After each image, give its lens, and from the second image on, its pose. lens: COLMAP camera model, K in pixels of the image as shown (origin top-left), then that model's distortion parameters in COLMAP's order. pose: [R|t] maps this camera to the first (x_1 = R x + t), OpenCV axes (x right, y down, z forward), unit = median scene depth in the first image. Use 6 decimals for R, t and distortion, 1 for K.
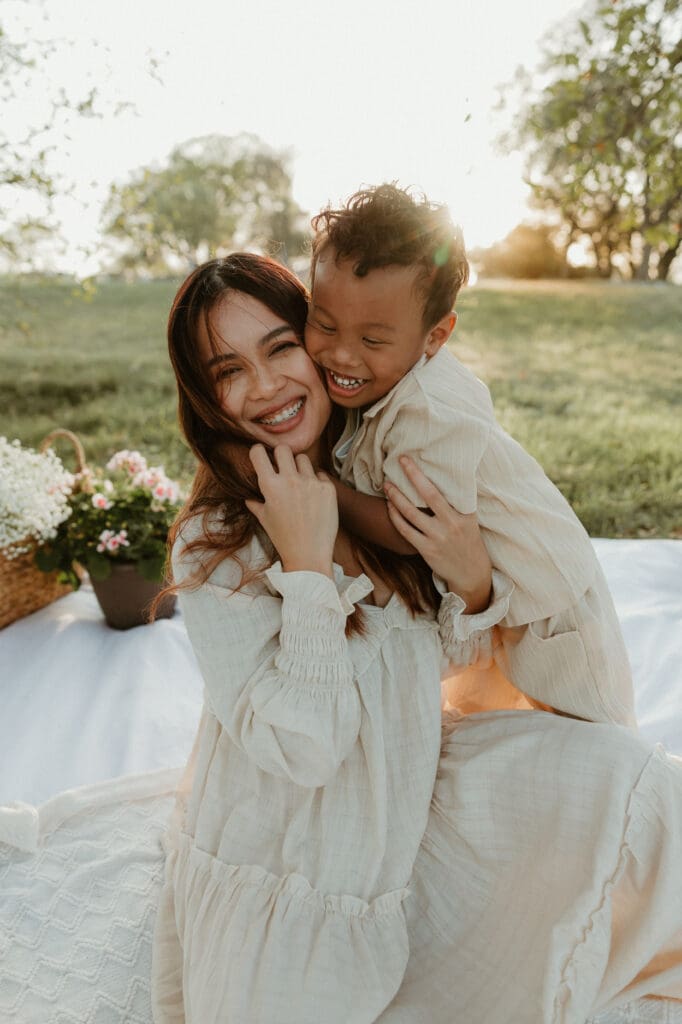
lens RADIAL K [[768.2, 0, 341.0], [0, 768.2, 512.0], [0, 0, 1]] dist [0.008320, -0.003115]
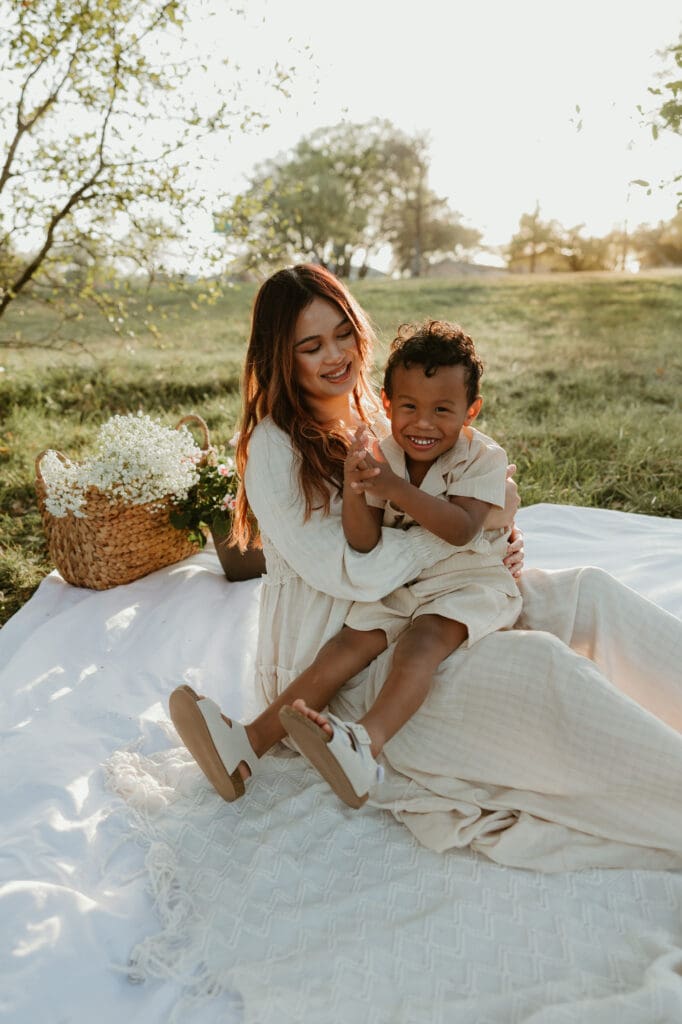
lens RADIAL K [[845.7, 0, 337.4], [0, 845.7, 488.2], [0, 0, 1]] dist [-0.005434, 0.000840]
pose [[0.986900, 0.009079, -0.161079, 0.070224], [-0.016526, 0.998852, -0.044955, 0.069587], [0.160486, 0.047028, 0.985917, -0.255532]]
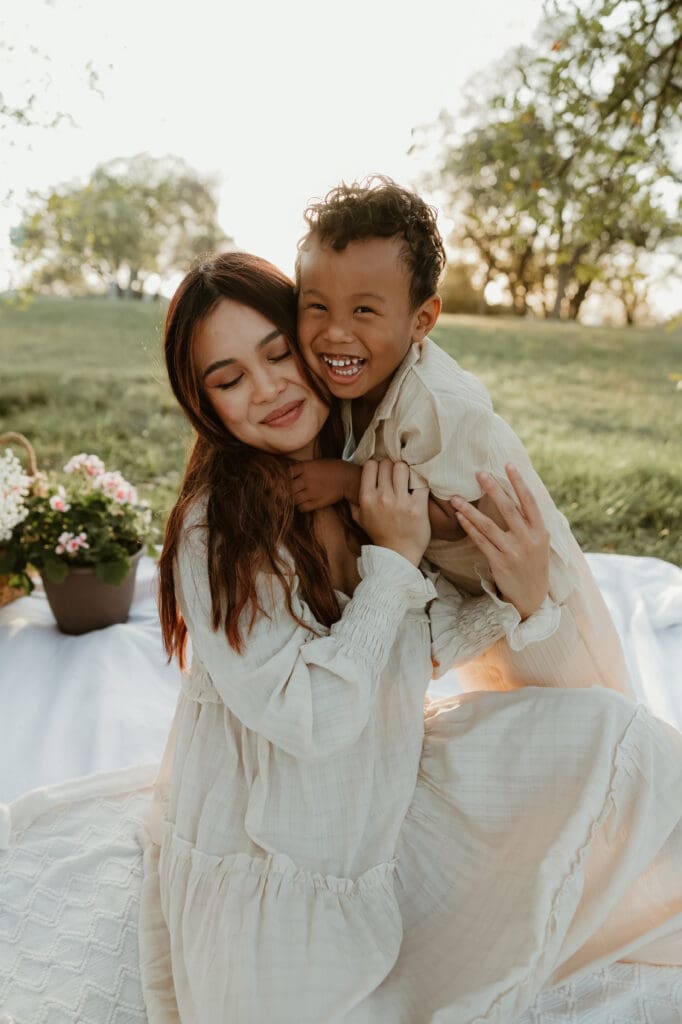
lens RADIAL K [[768.2, 0, 341.0], [0, 768.2, 512.0], [0, 0, 1]] dist [0.008320, -0.003115]
pose [[0.994765, 0.016775, 0.100798, -0.051023], [-0.013450, 0.999345, -0.033582, 0.025338], [-0.101296, 0.032050, 0.994340, -0.019123]]
